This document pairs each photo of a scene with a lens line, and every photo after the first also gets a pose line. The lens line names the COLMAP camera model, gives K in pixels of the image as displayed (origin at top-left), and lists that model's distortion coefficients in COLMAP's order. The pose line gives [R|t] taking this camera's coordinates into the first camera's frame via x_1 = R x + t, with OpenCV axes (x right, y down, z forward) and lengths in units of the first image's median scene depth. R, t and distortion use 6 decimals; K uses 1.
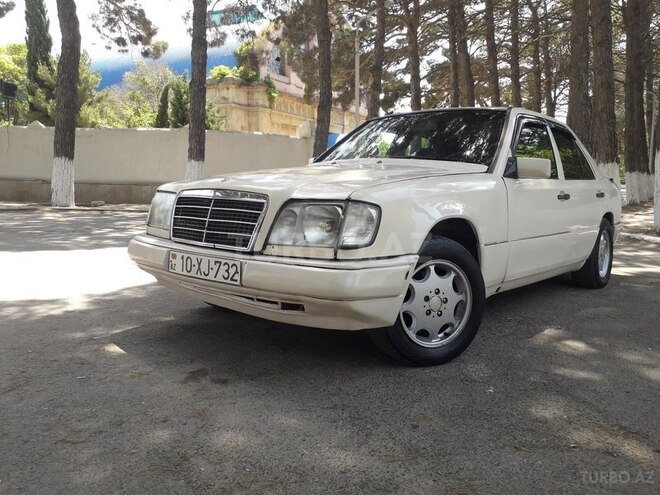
lens RADIAL K [[557.9, 0, 330.0], [0, 557.9, 247.5], [0, 0, 1]] dist [0.084251, 0.000358]
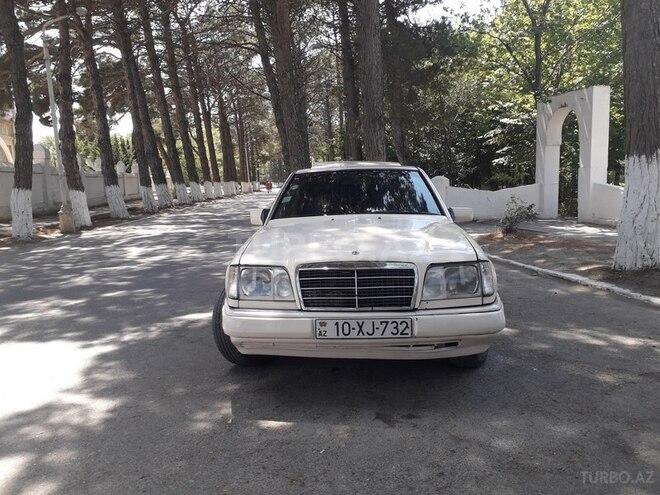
lens RADIAL K [[557.9, 0, 330.0], [0, 557.9, 247.5], [0, 0, 1]] dist [0.084251, 0.000358]
pose [[0.811975, -0.116807, 0.571886, -0.951851], [0.118217, 0.992376, 0.034845, -0.187337], [-0.571596, 0.039314, 0.819593, 0.060263]]
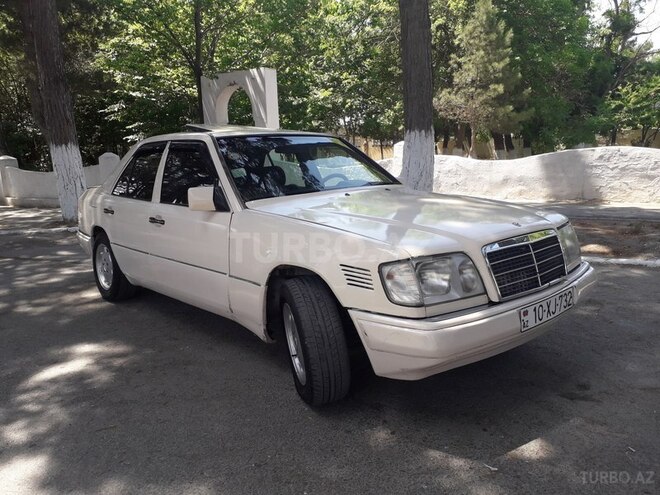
lens RADIAL K [[557.9, 0, 330.0], [0, 557.9, 247.5], [0, 0, 1]] dist [0.084251, 0.000358]
pose [[0.177583, -0.204838, 0.962552, -1.300552], [0.159453, 0.971162, 0.177252, -0.330491], [-0.971102, 0.122004, 0.205123, 1.180248]]
